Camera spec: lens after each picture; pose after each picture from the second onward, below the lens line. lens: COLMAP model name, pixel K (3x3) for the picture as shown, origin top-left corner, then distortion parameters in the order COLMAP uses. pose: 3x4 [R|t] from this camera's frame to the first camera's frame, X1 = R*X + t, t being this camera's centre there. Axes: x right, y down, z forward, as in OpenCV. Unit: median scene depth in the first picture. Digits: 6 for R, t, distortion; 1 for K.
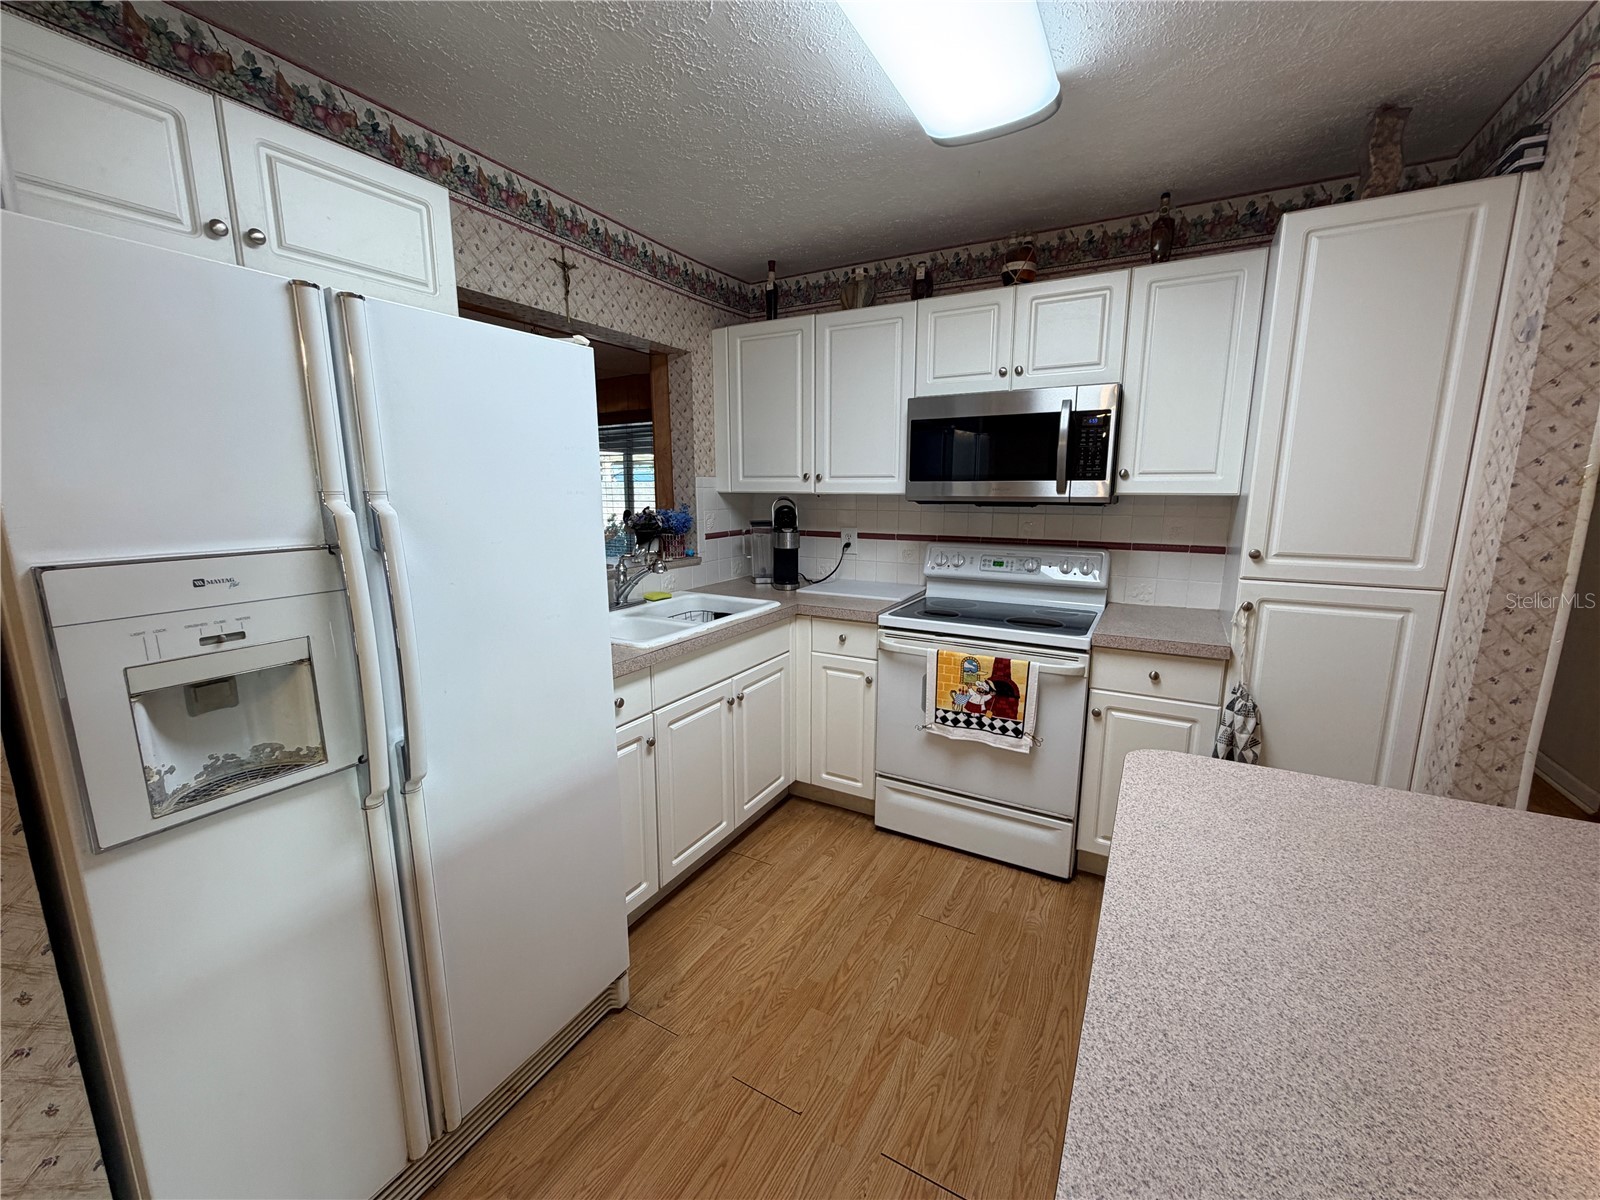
lens RADIAL K [[638.3, 0, 796.2], [0, 638.3, 598.7], [0, 0, 1]] dist [0.000463, -0.000216]
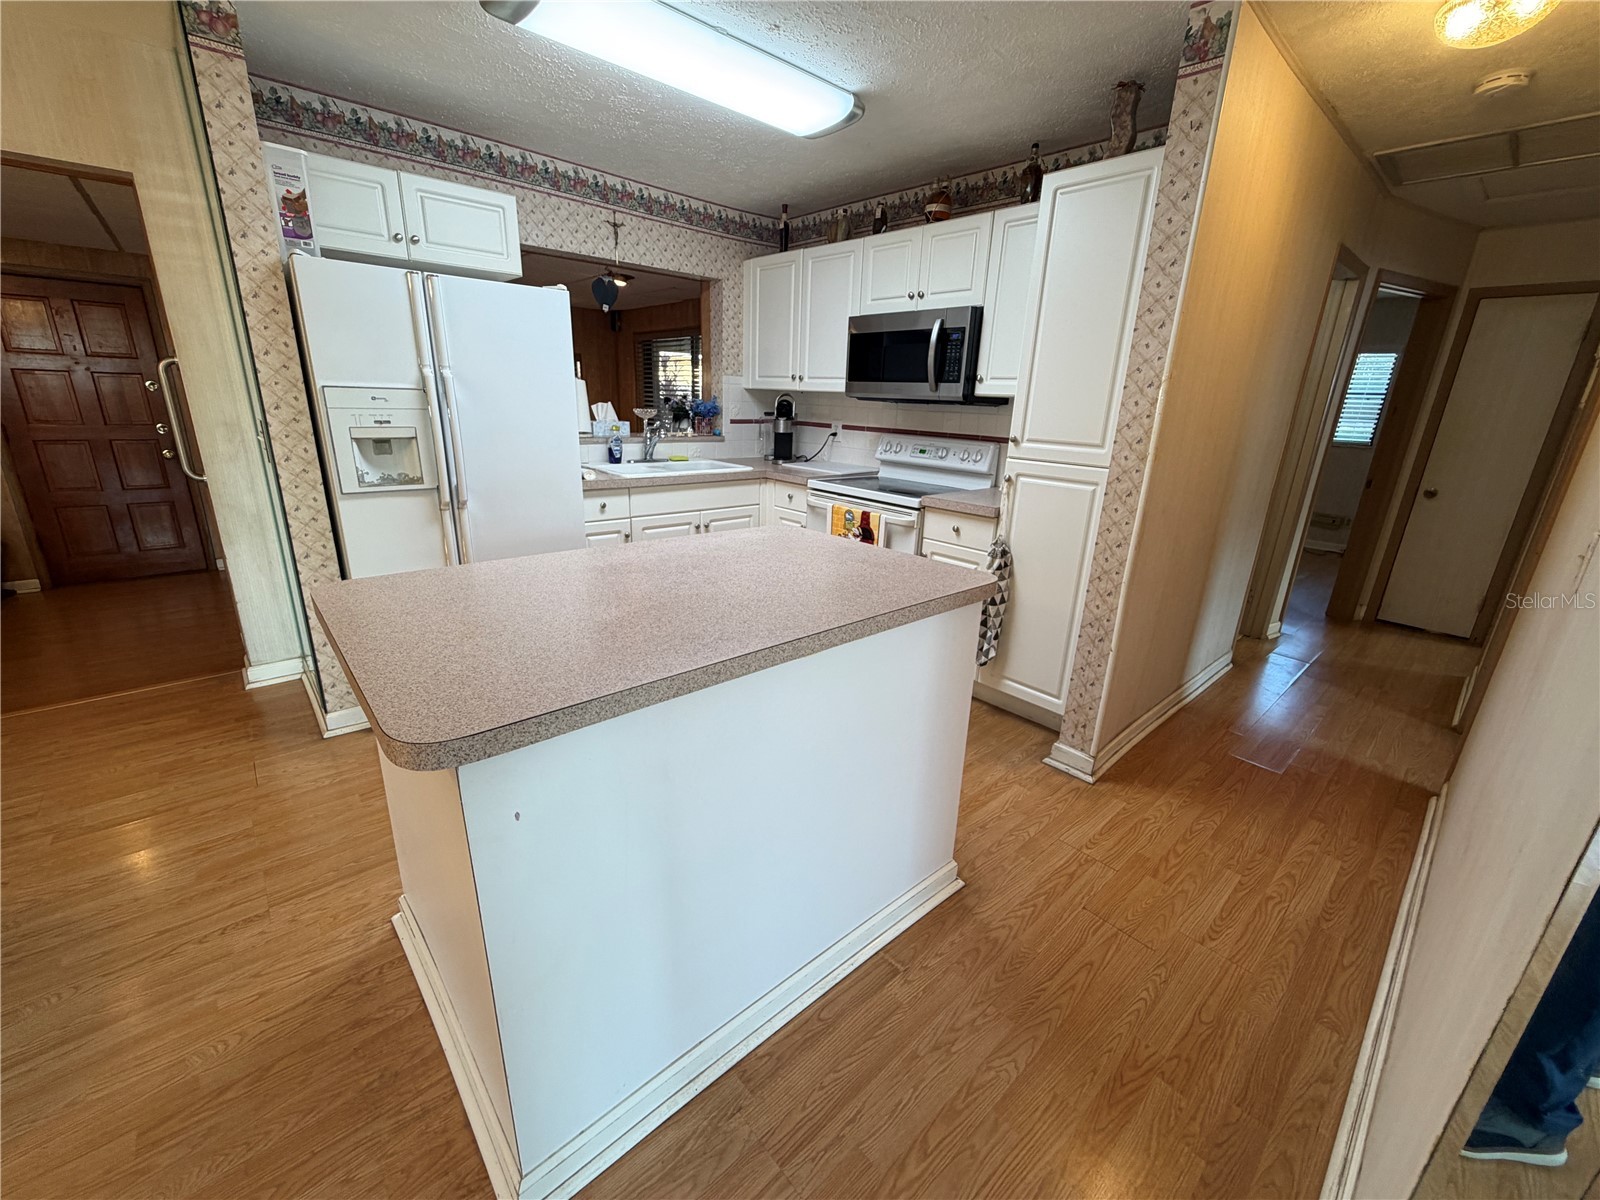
lens RADIAL K [[638.3, 0, 796.2], [0, 638.3, 598.7], [0, 0, 1]] dist [0.000463, -0.000216]
pose [[0.947549, 0.130322, -0.291833, 0.536638], [-0.092595, 0.985868, 0.139608, 0.088738], [0.305903, -0.105263, 0.946226, -0.349606]]
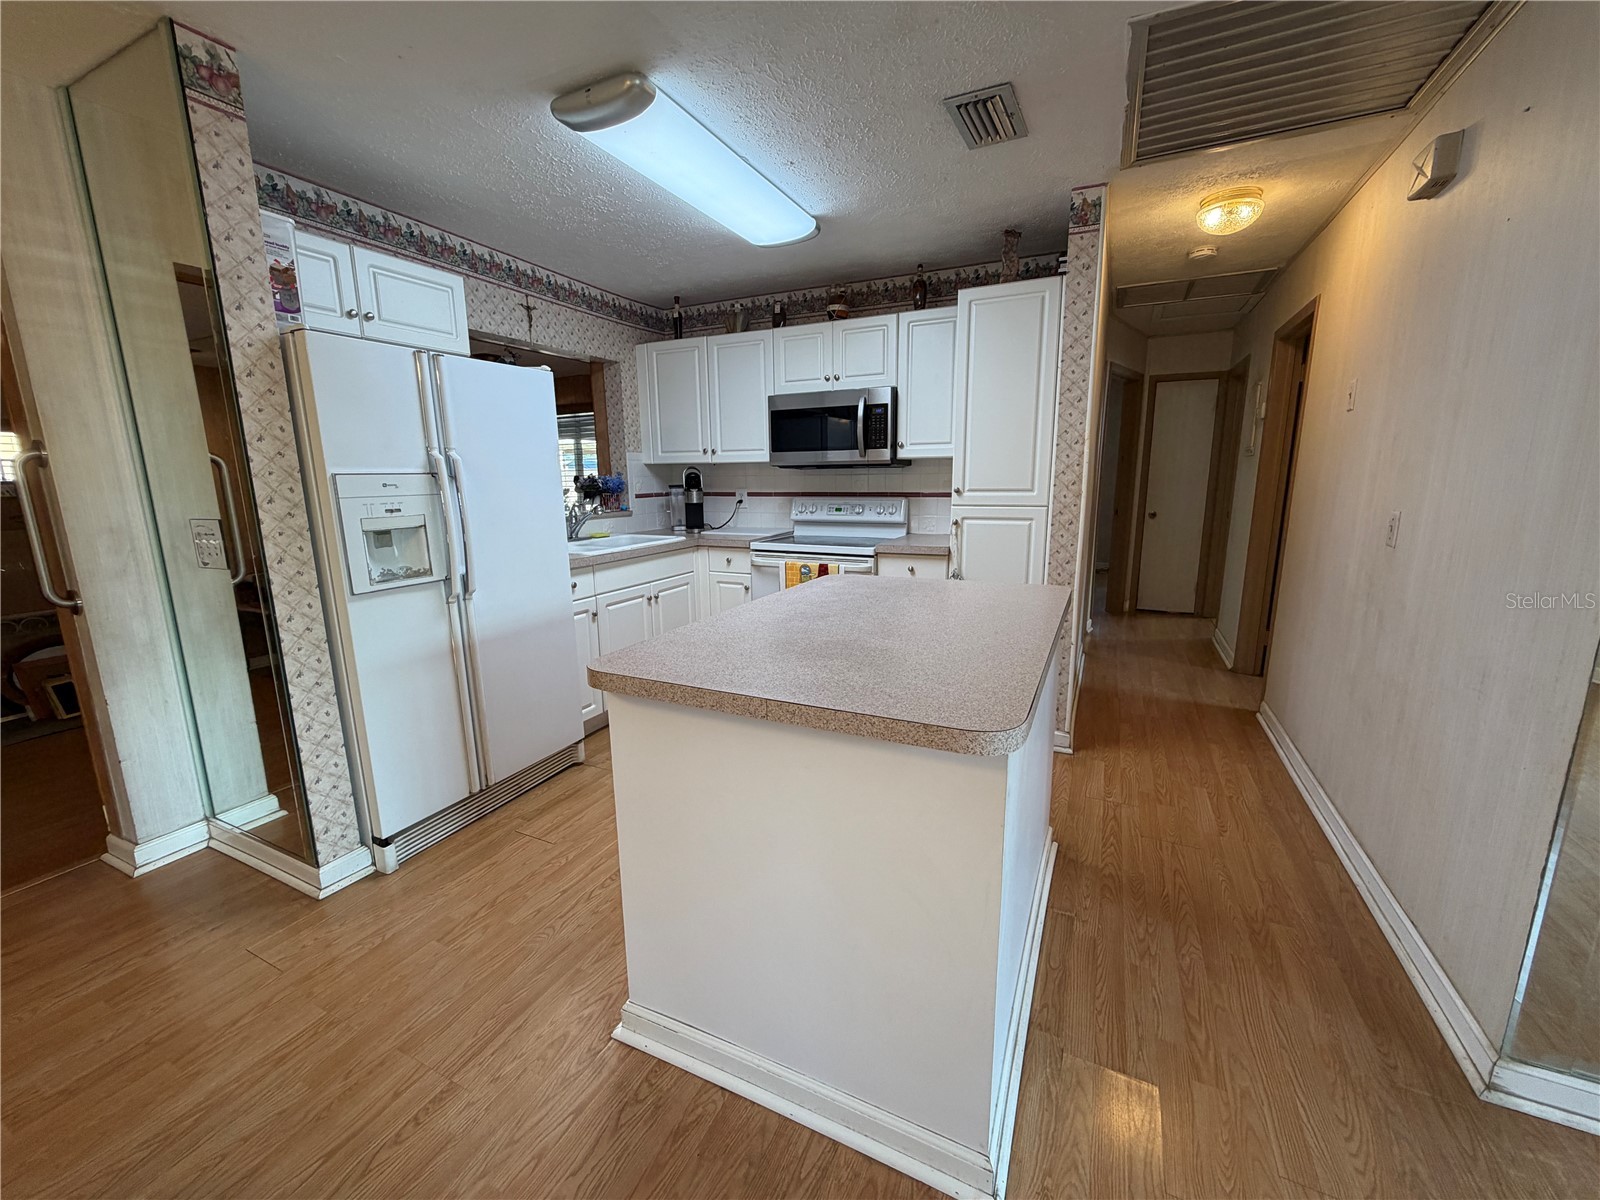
lens RADIAL K [[638.3, 0, 796.2], [0, 638.3, 598.7], [0, 0, 1]] dist [0.000463, -0.000216]
pose [[0.997662, -0.023978, 0.063992, 0.135276], [0.022902, 0.999585, 0.017500, 0.131623], [-0.064385, -0.015994, 0.997797, -0.487037]]
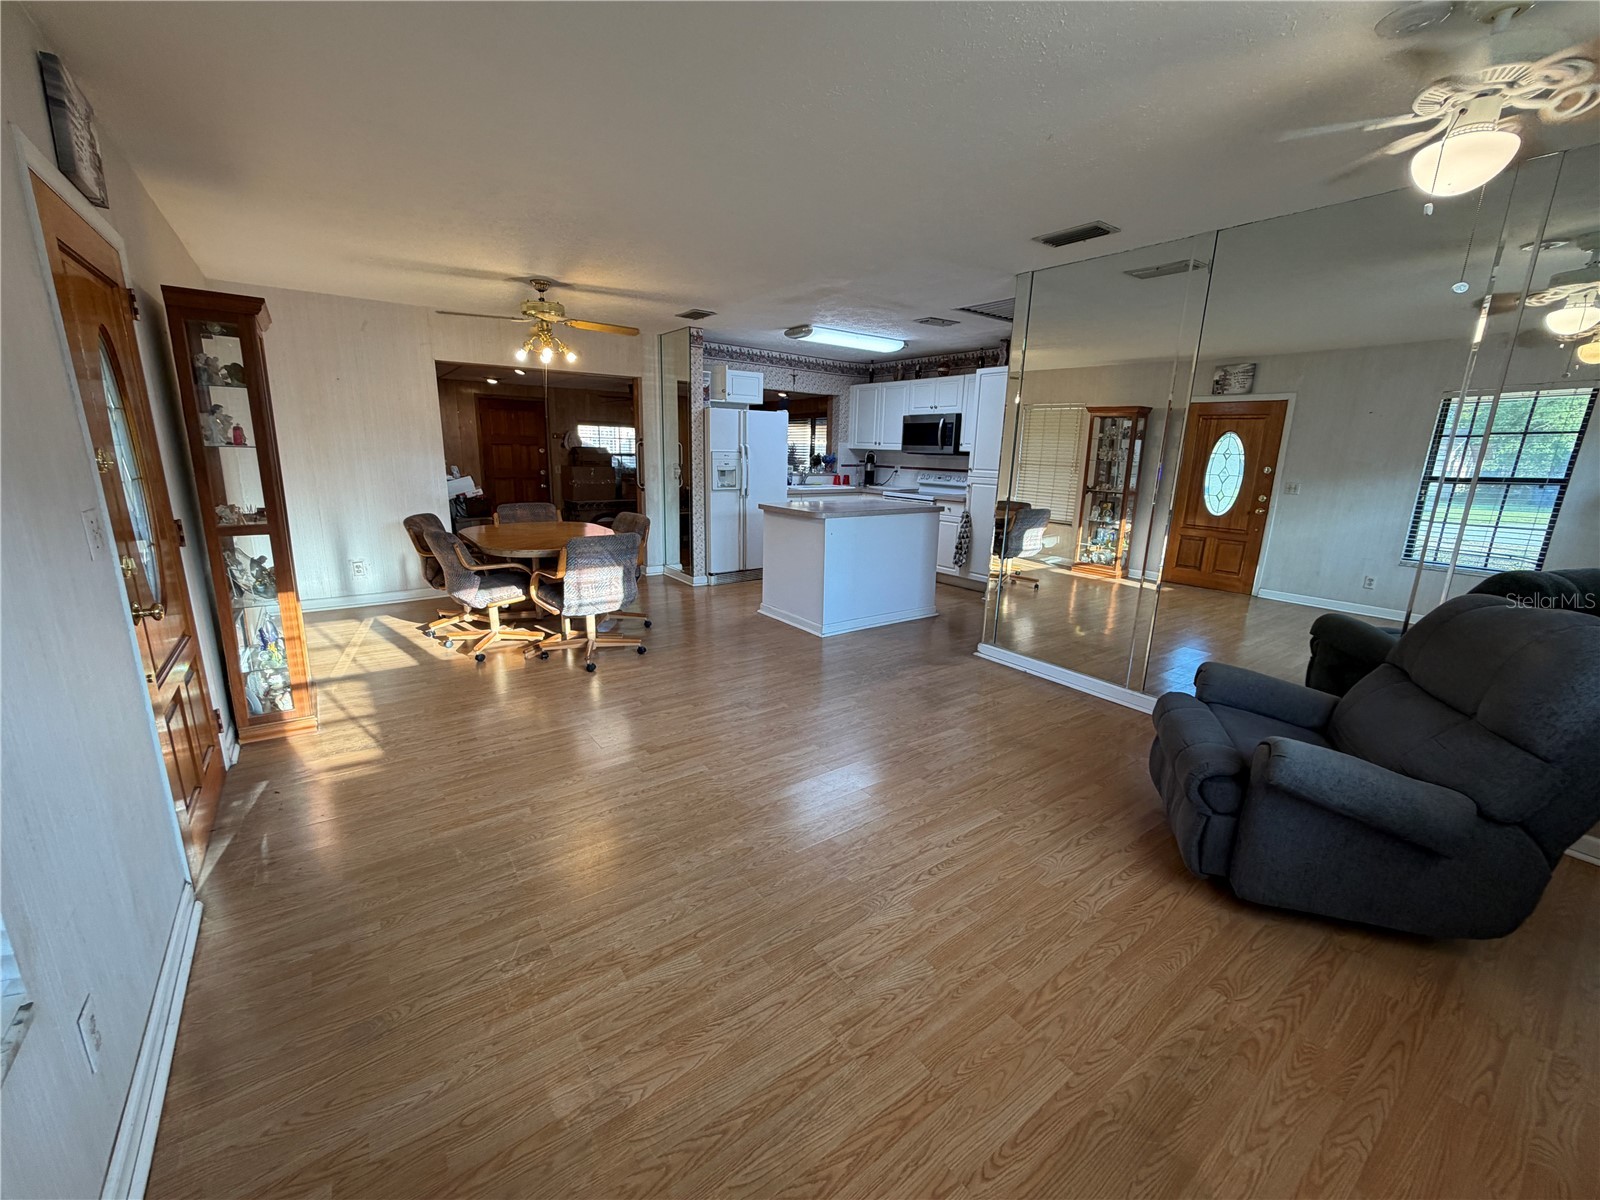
lens RADIAL K [[638.3, 0, 796.2], [0, 638.3, 598.7], [0, 0, 1]] dist [0.000463, -0.000216]
pose [[0.911571, 0.116887, -0.394177, 0.955472], [-0.096845, 0.992804, 0.070437, 0.338979], [0.399574, -0.026034, 0.916331, -1.806065]]
